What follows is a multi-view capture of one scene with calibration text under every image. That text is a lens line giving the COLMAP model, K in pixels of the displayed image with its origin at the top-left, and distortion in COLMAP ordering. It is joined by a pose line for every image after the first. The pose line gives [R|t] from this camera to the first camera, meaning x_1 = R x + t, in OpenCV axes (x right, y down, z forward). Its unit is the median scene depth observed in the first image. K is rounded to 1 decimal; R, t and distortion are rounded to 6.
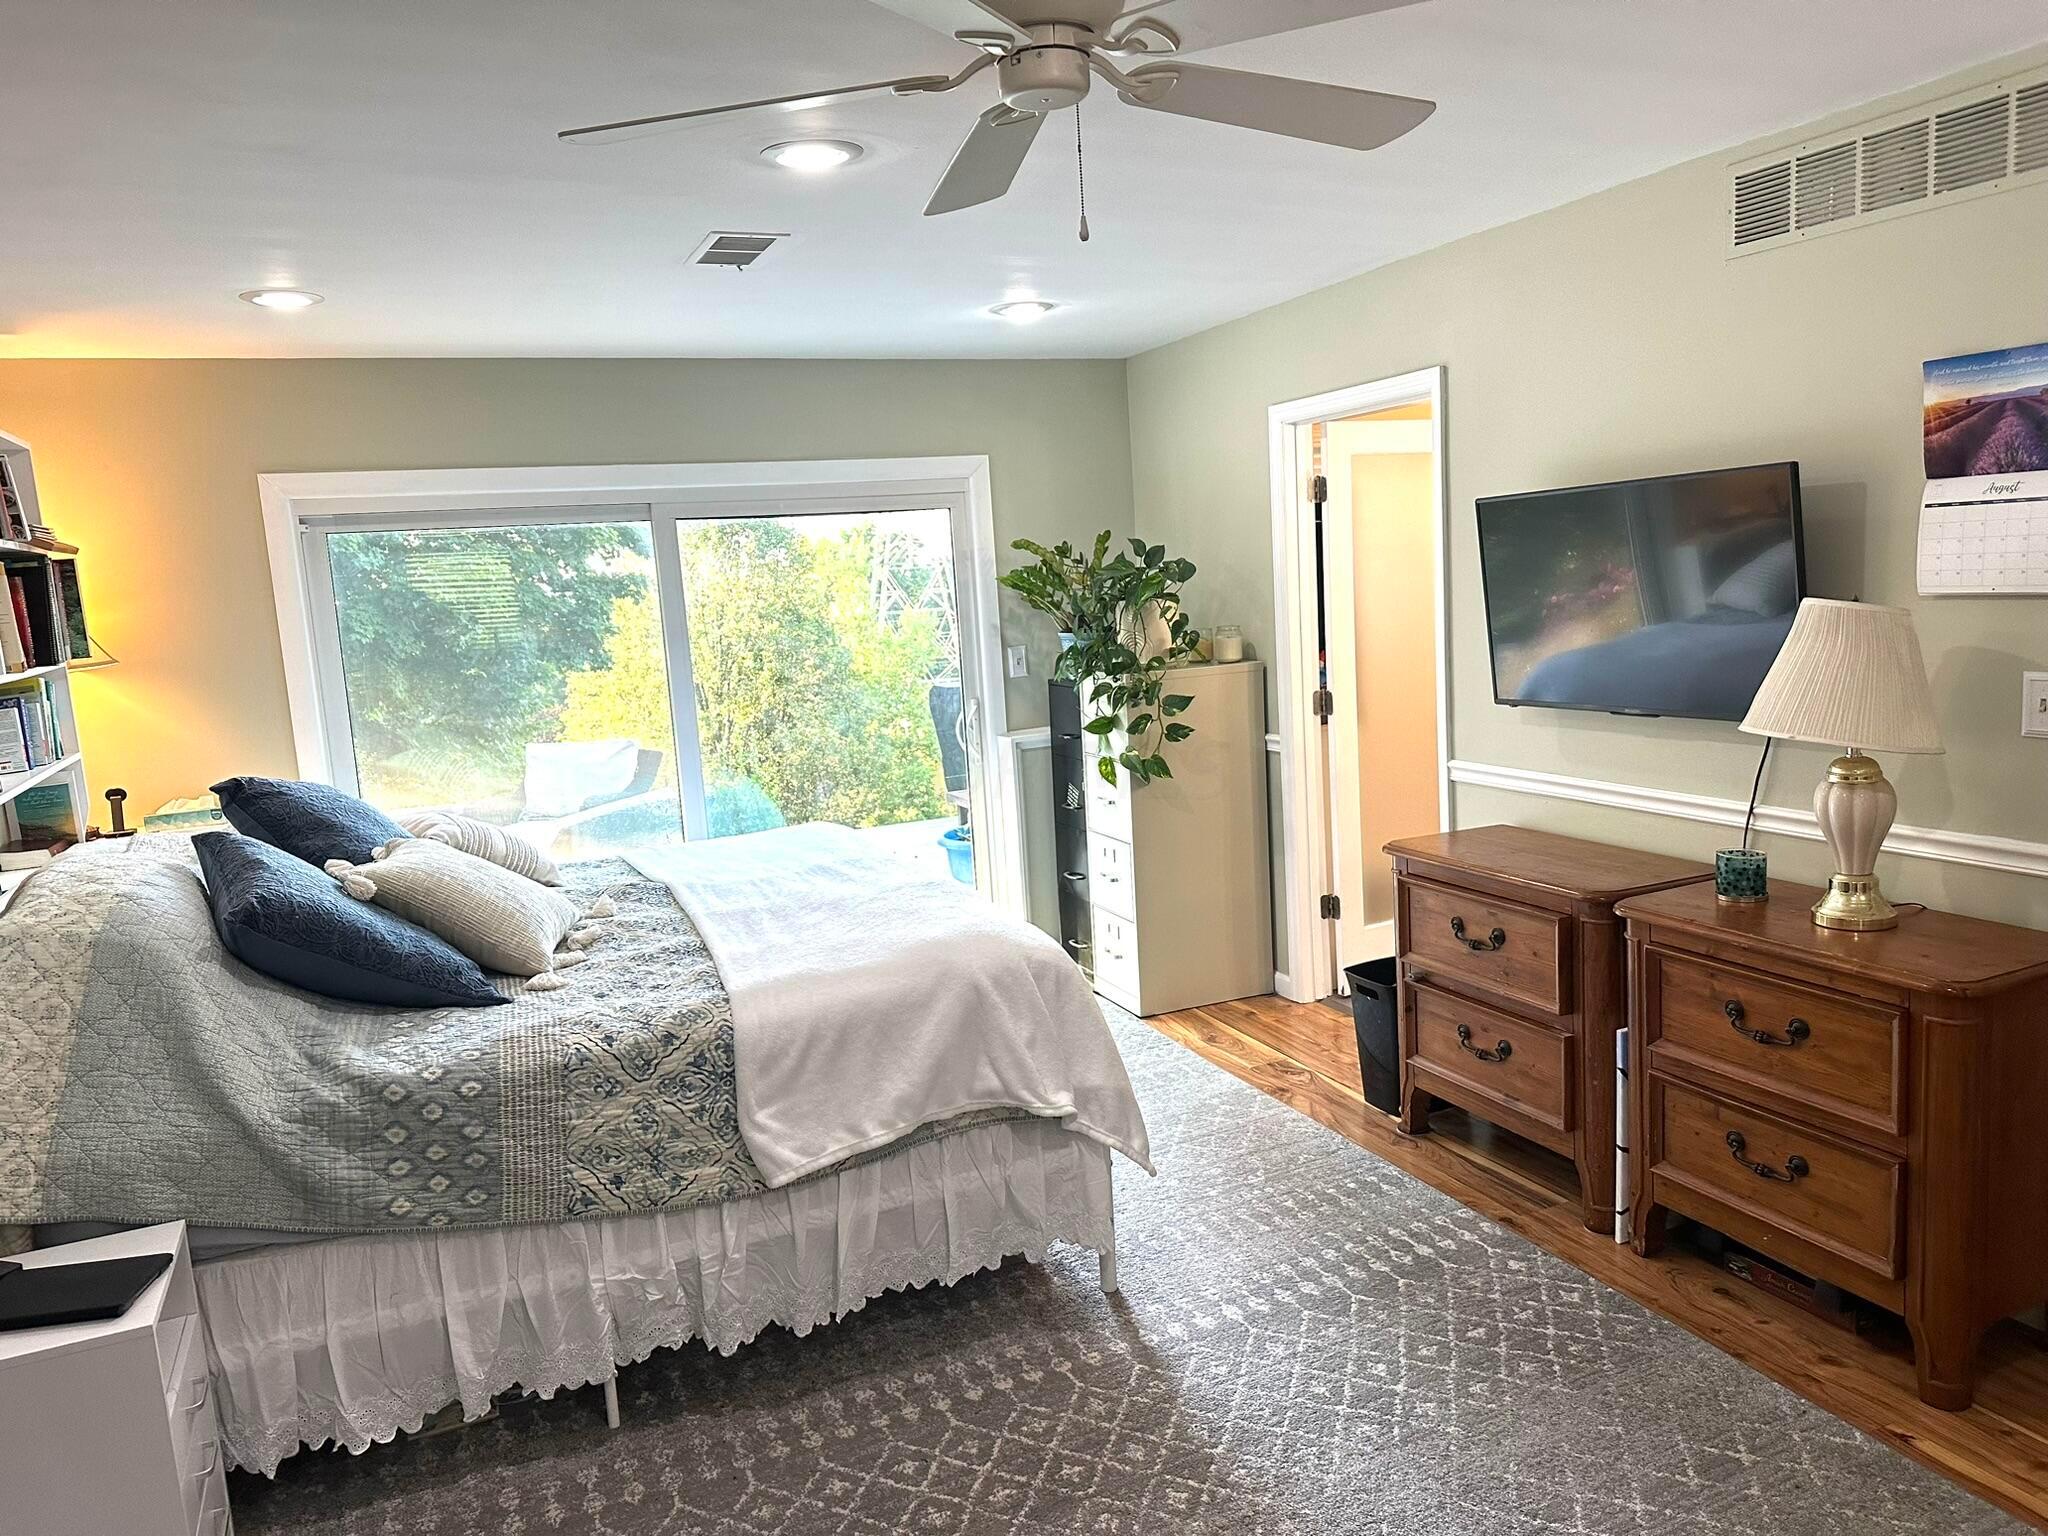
lens RADIAL K [[1418.3, 0, 1024.0], [0, 1418.3, 768.0], [0, 0, 1]] dist [0.068282, -0.004609]
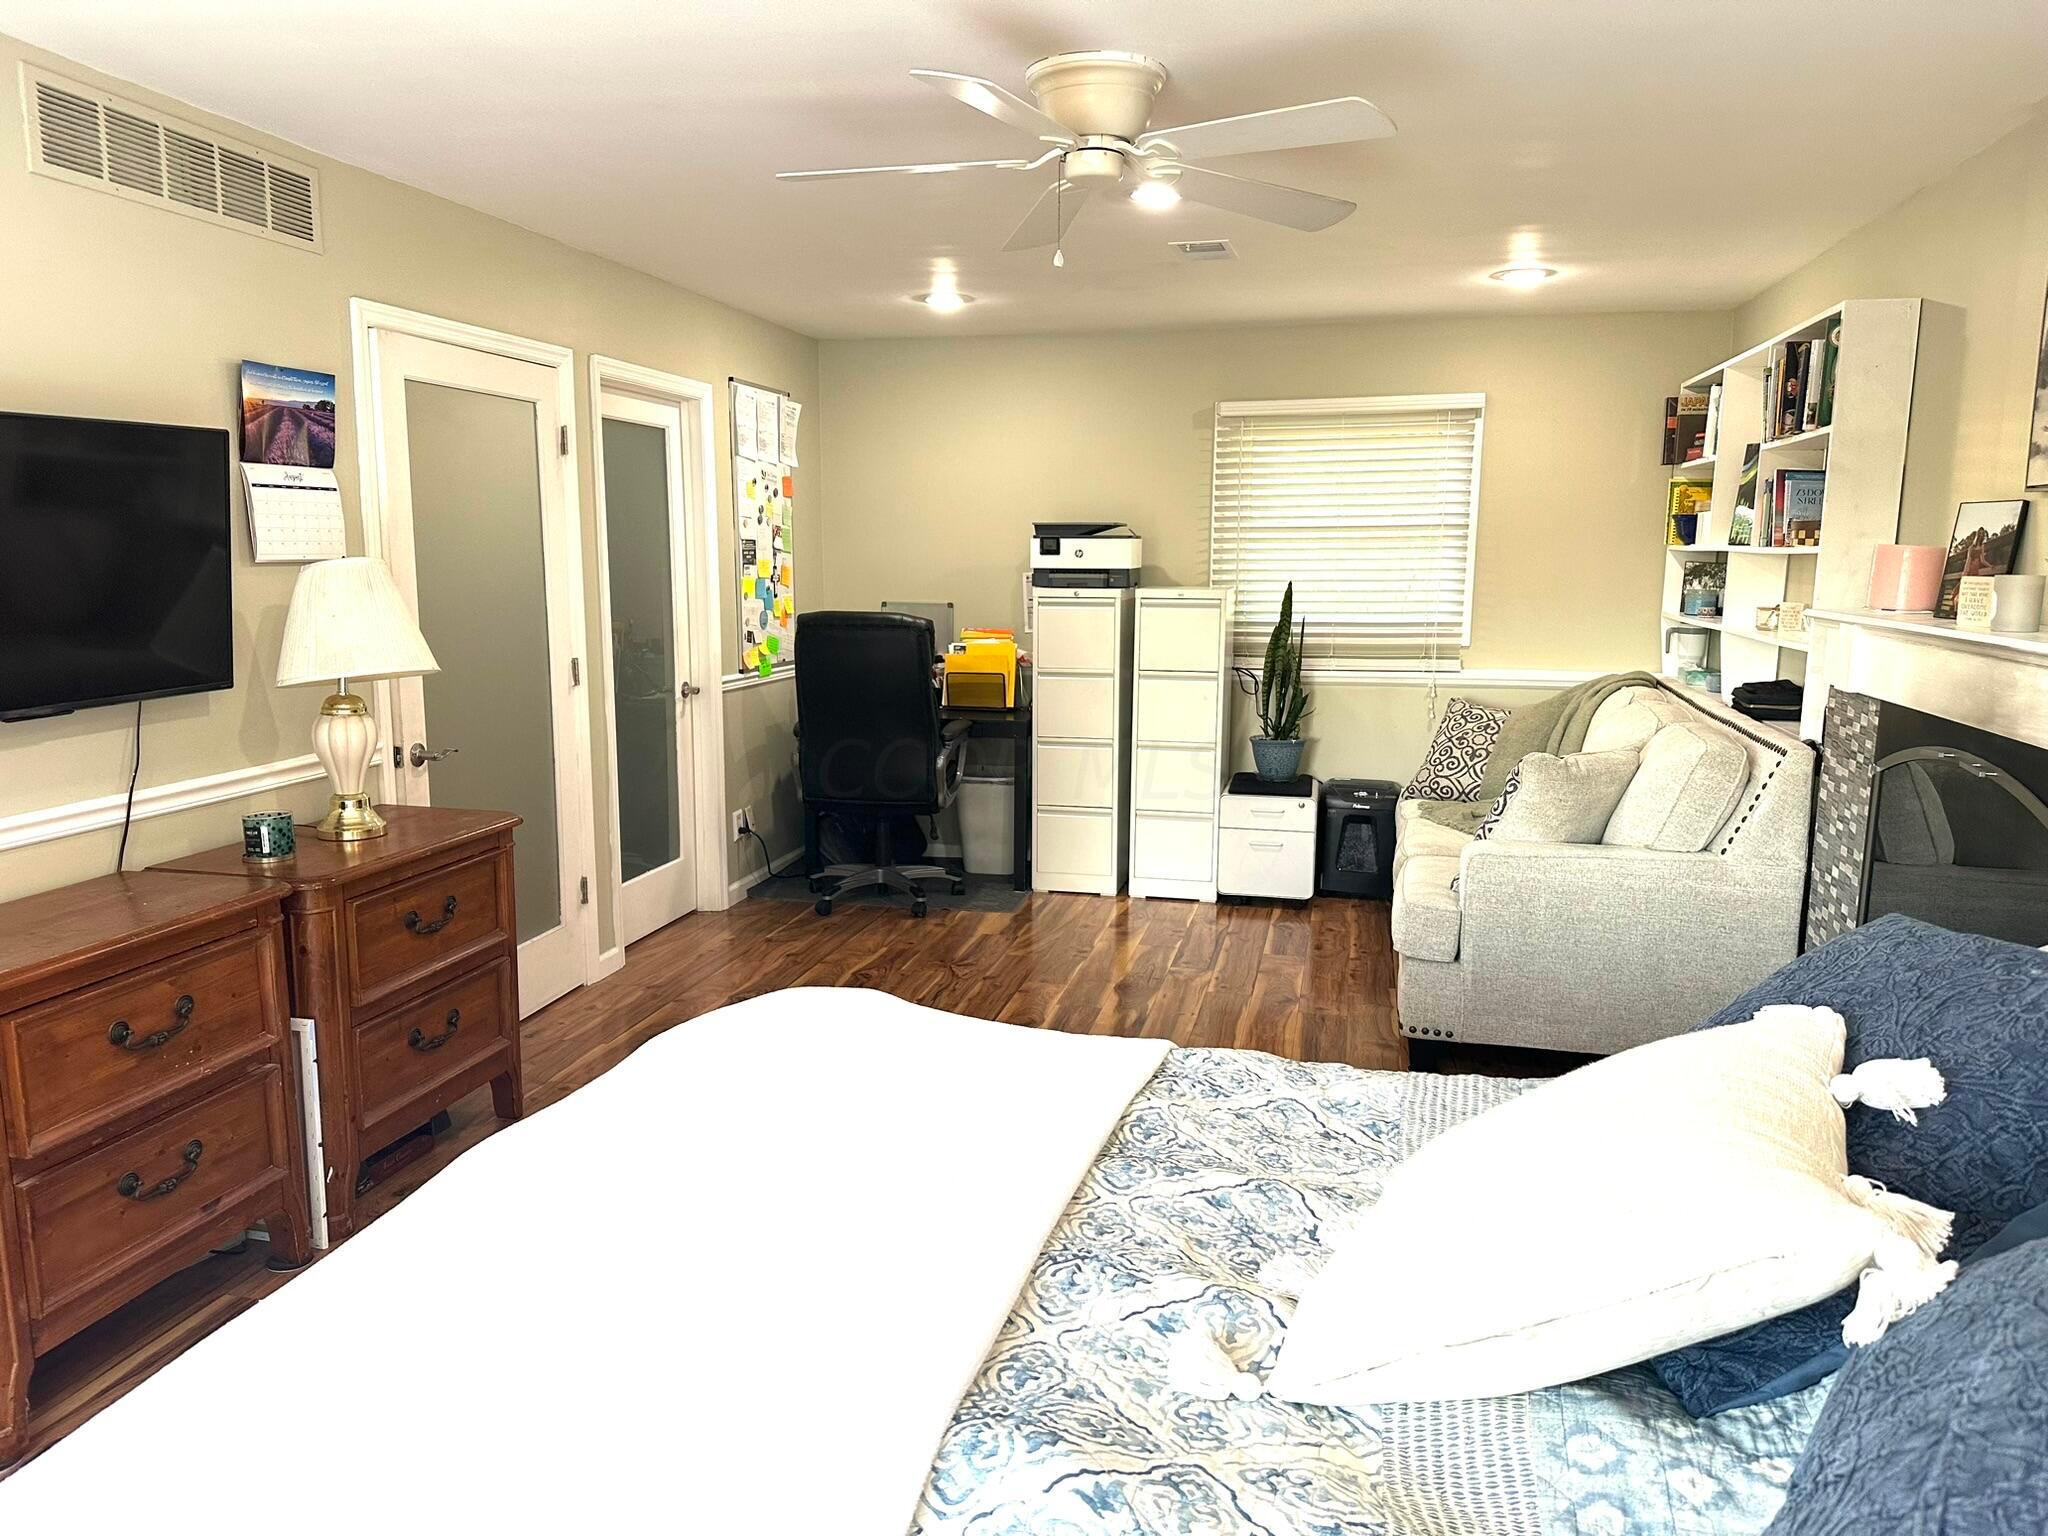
lens RADIAL K [[1418.3, 0, 1024.0], [0, 1418.3, 768.0], [0, 0, 1]] dist [0.068282, -0.004609]
pose [[-0.775581, -0.043627, 0.629739, -0.547770], [0.138654, 0.961472, 0.237373, -0.138833], [-0.615832, 0.271418, -0.739650, 1.407537]]
